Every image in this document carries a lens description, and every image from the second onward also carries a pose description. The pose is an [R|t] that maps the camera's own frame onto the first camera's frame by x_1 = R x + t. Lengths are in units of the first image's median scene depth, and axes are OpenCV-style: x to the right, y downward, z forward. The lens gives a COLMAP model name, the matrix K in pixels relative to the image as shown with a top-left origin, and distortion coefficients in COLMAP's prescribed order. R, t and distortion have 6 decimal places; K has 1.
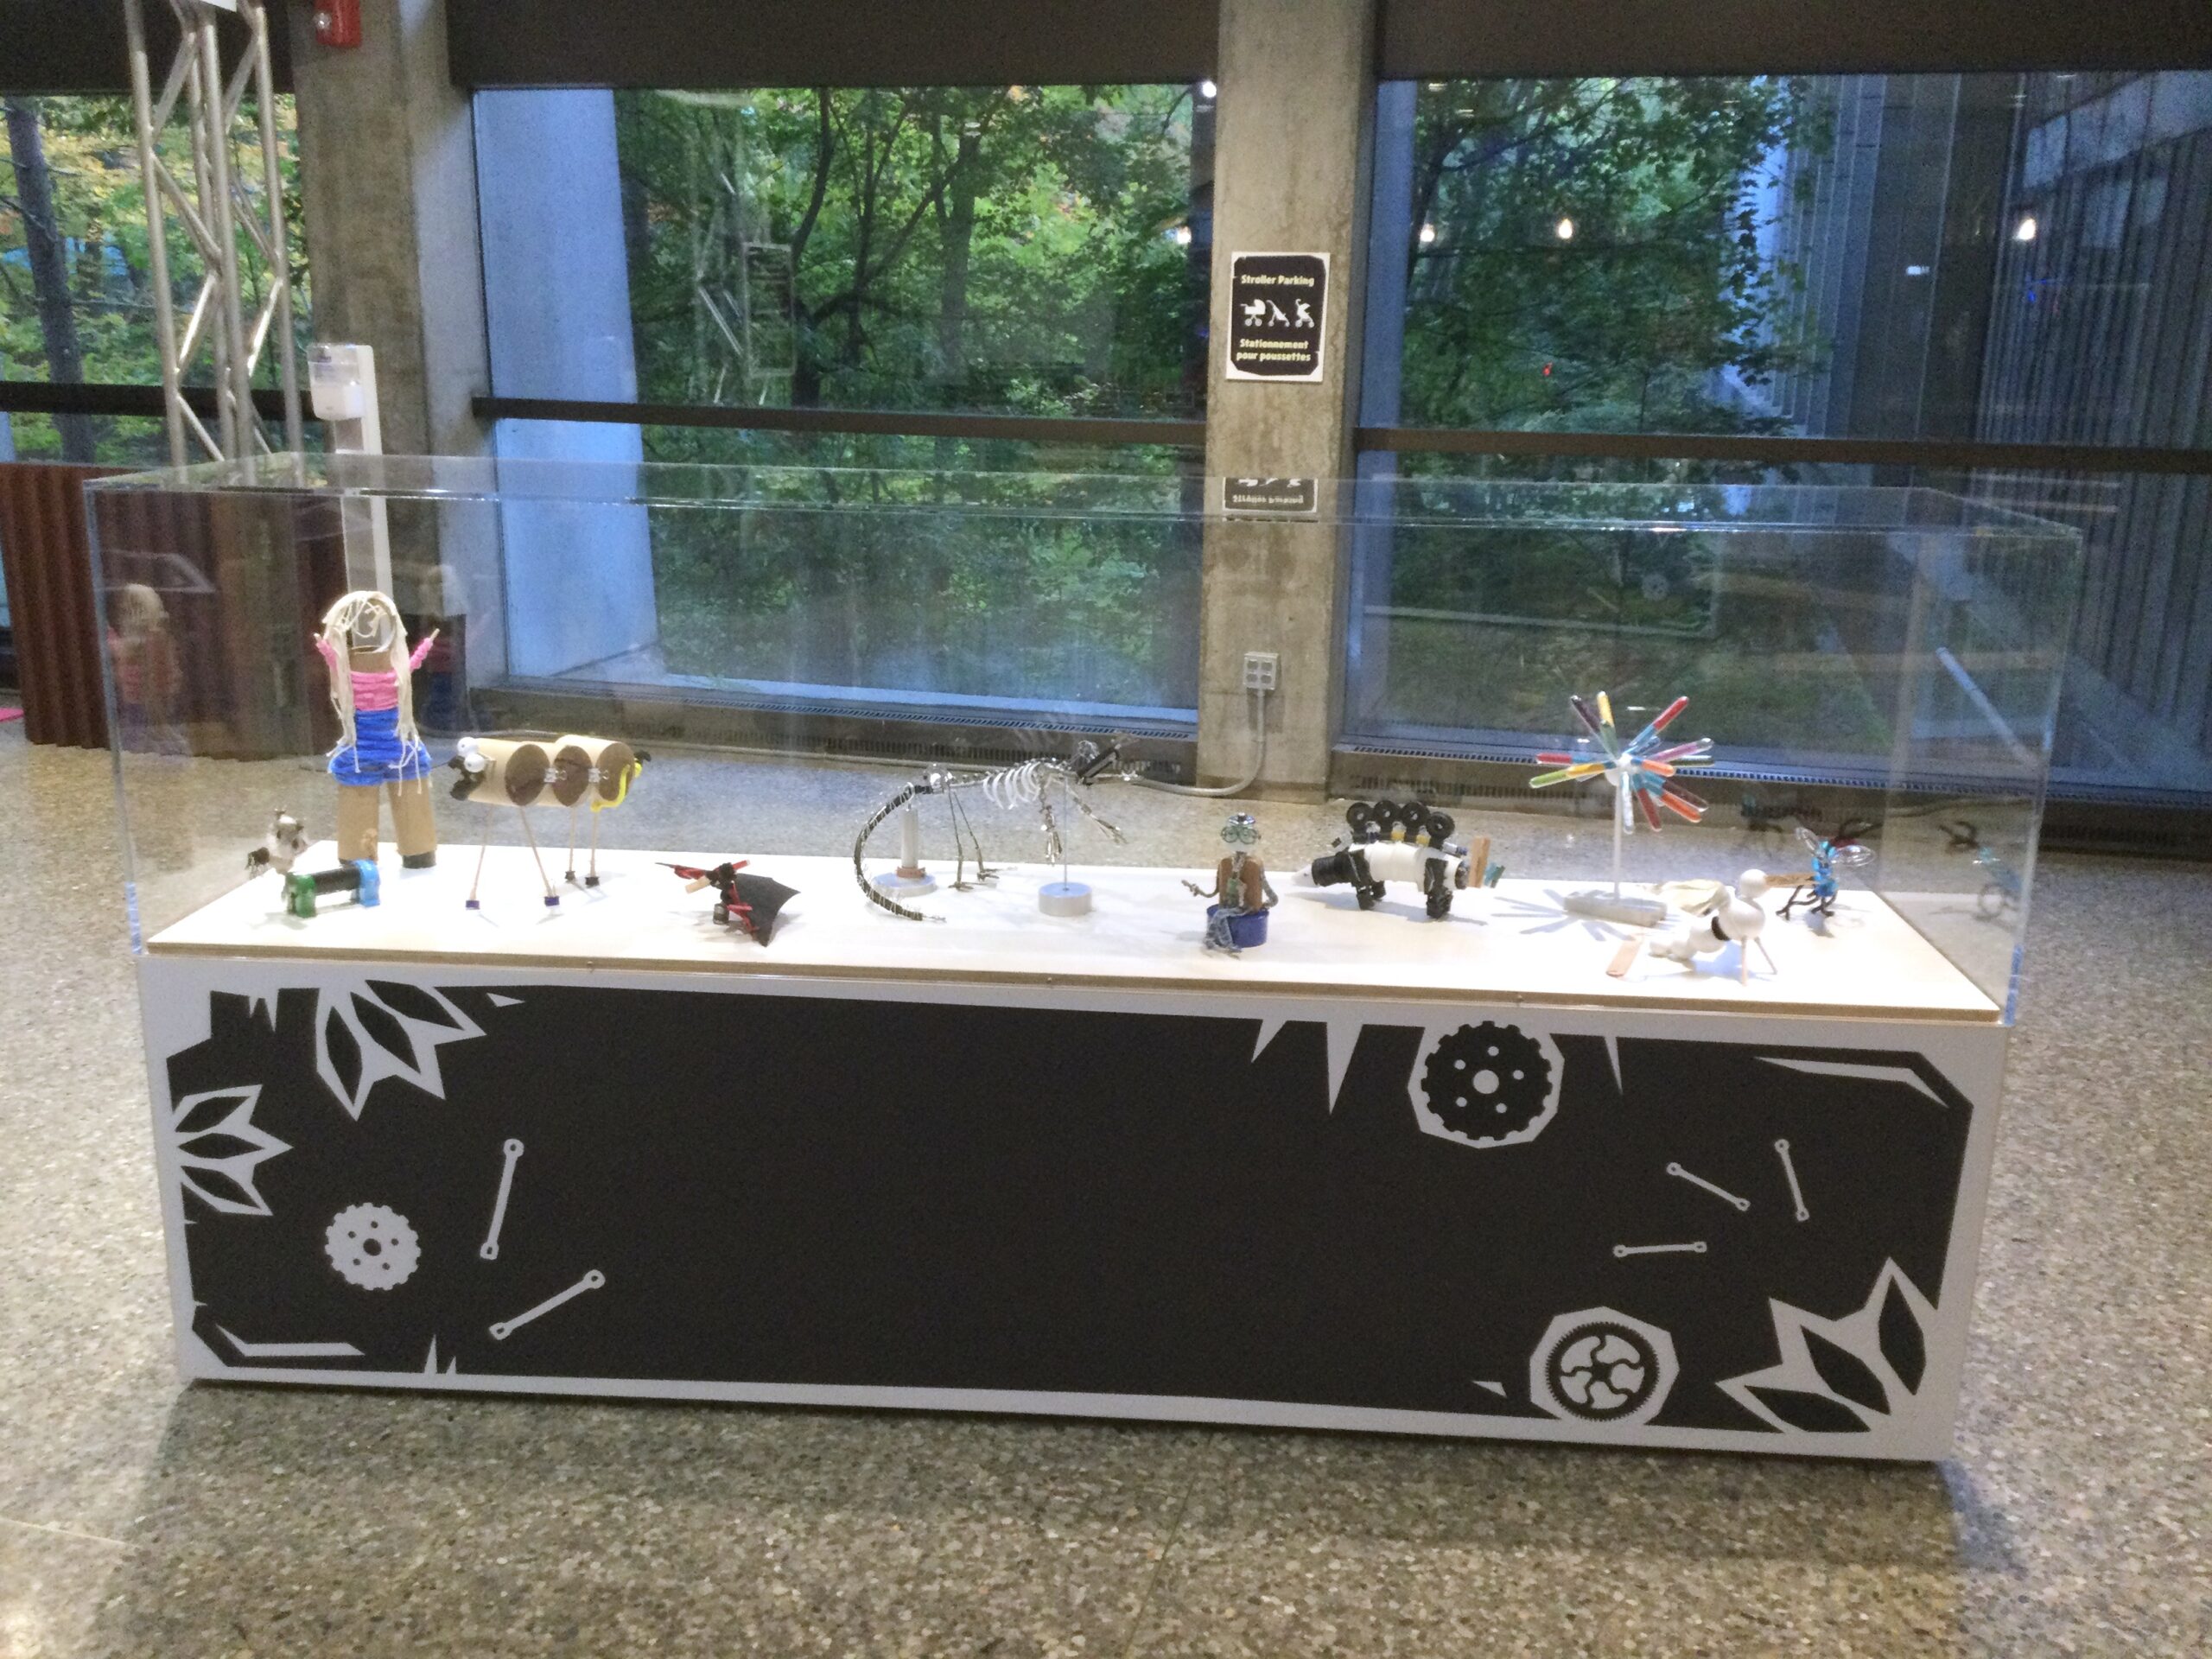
lens RADIAL K [[1979.5, 0, 1106.0], [0, 1979.5, 829.5], [0, 0, 1]] dist [-0.003806, -0.000805]
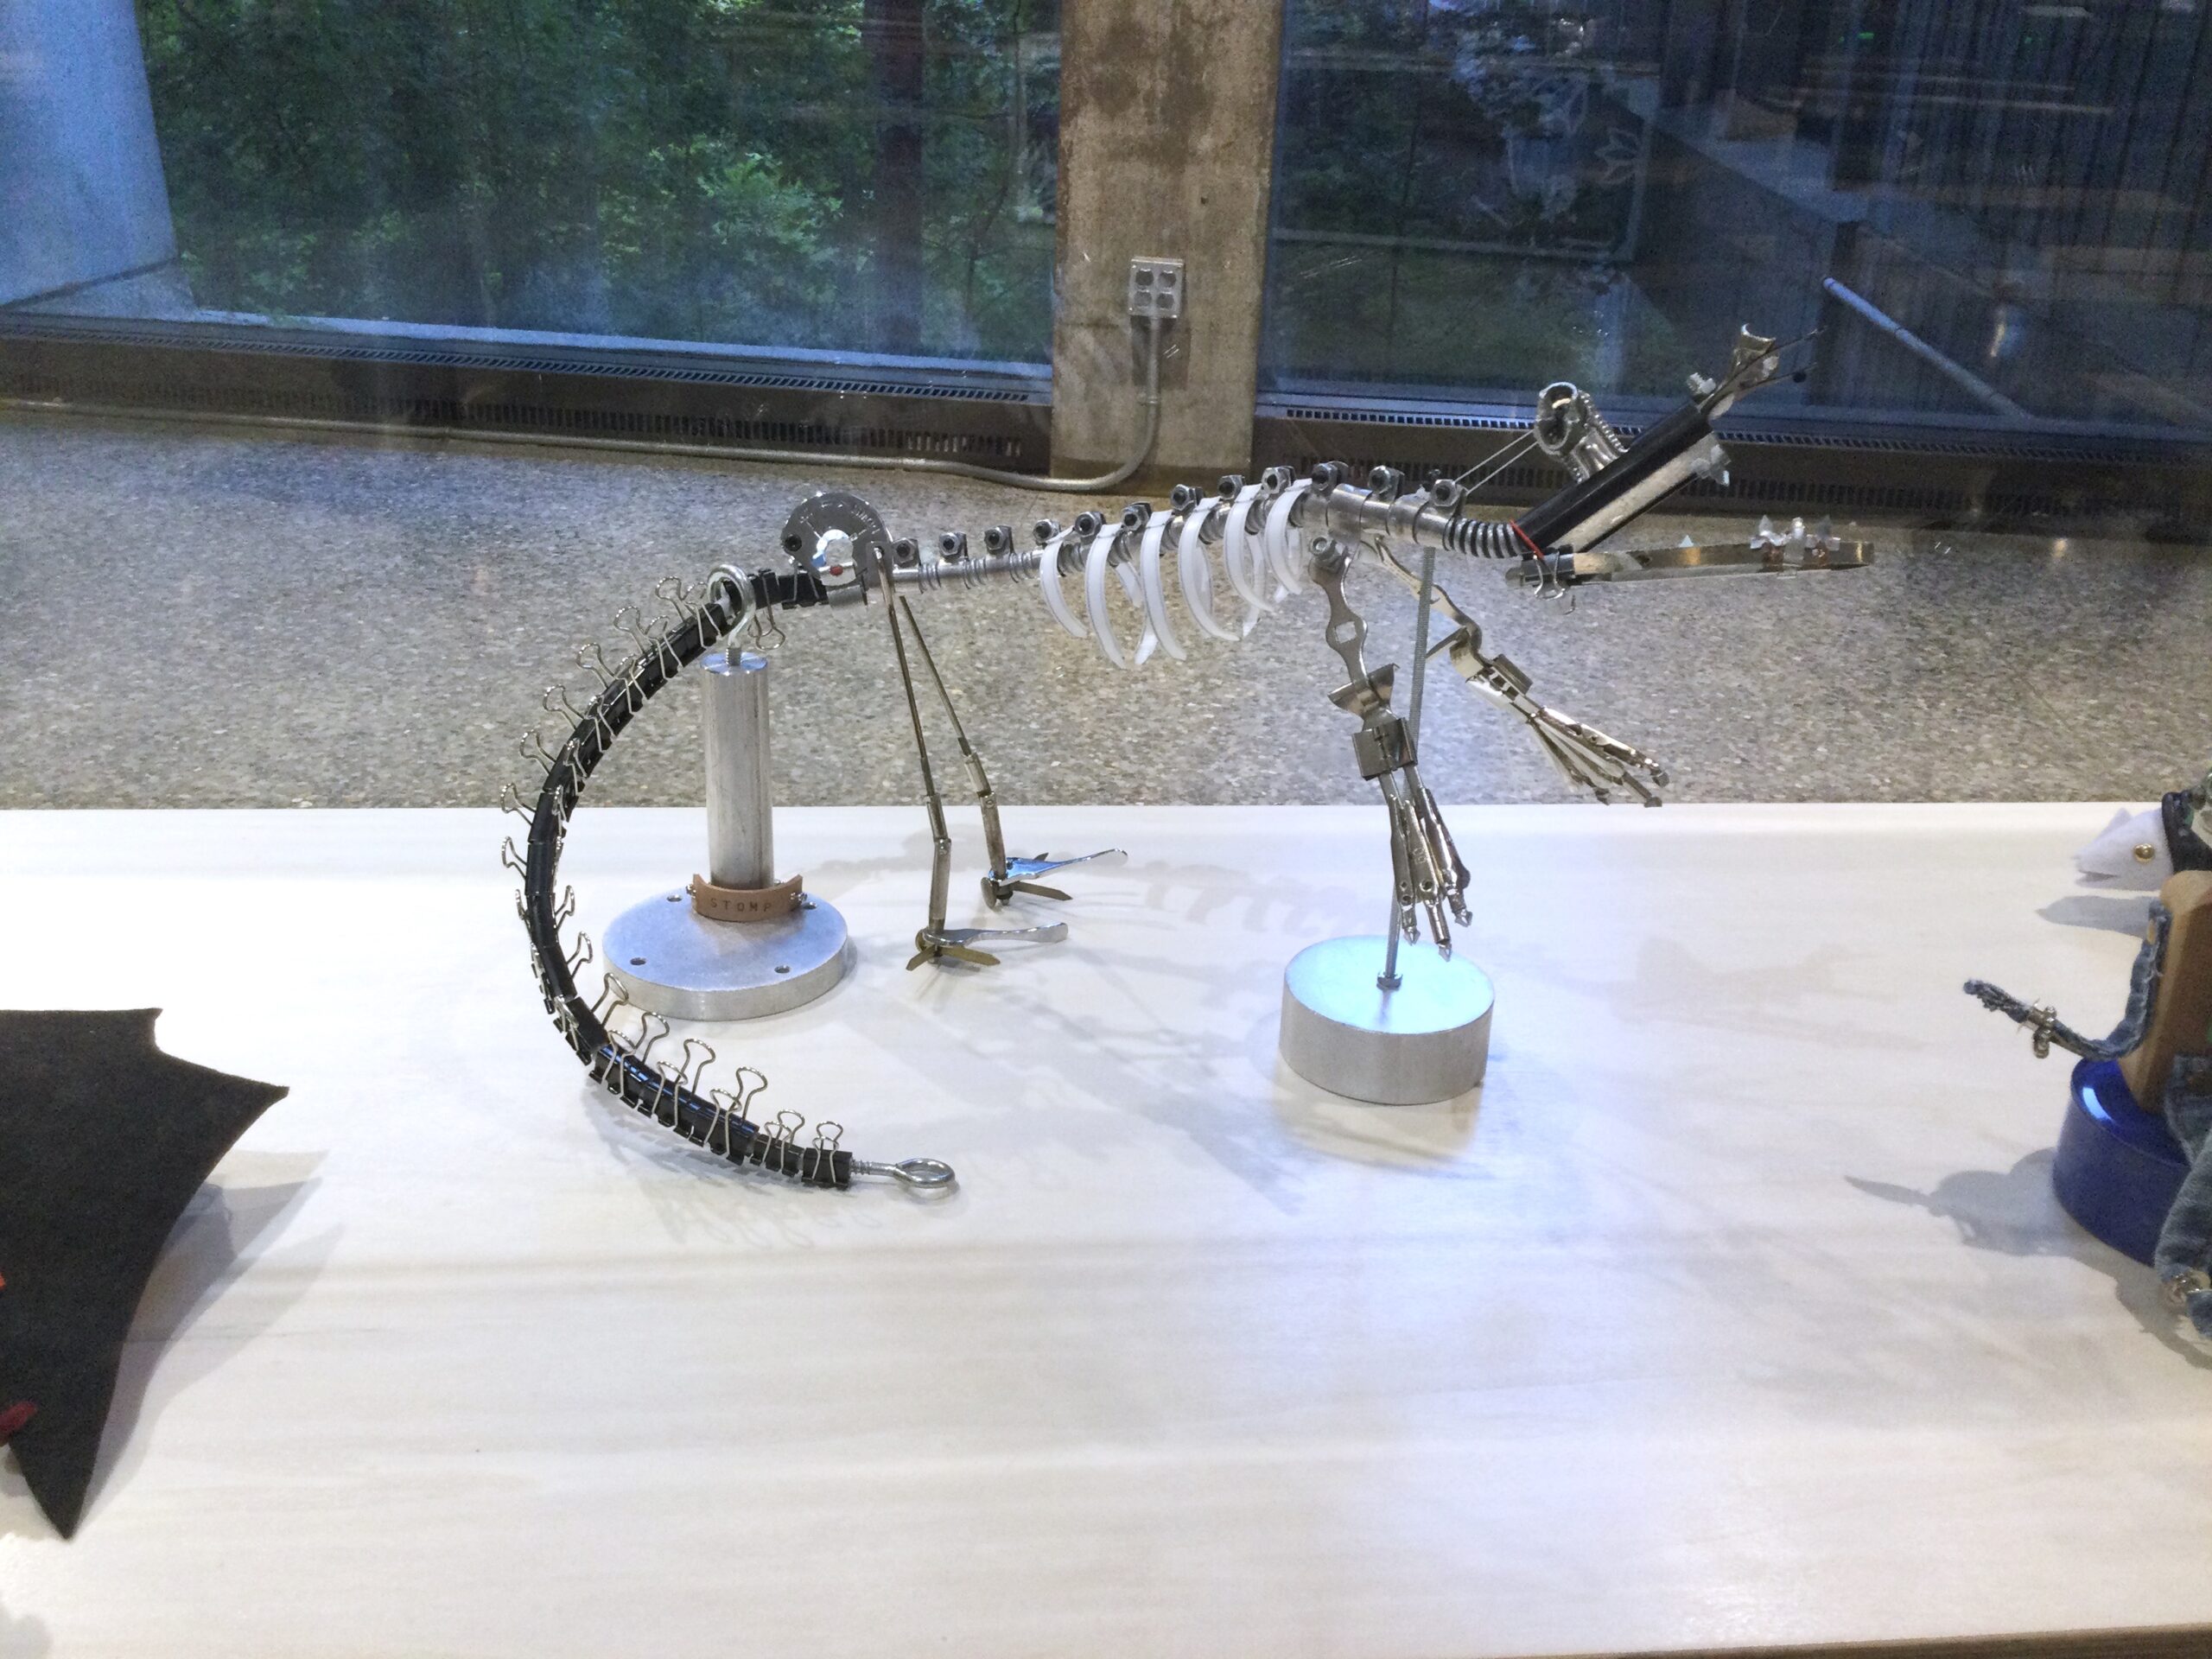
lens RADIAL K [[2025.1, 0, 1106.0], [0, 2025.1, 829.5], [0, 0, 1]] dist [0.089007, -0.003564]
pose [[0.987390, -0.044415, 0.151948, -0.043830], [0.019627, 0.986776, 0.160895, -0.014679], [-0.157085, -0.155884, 0.975205, 0.345720]]
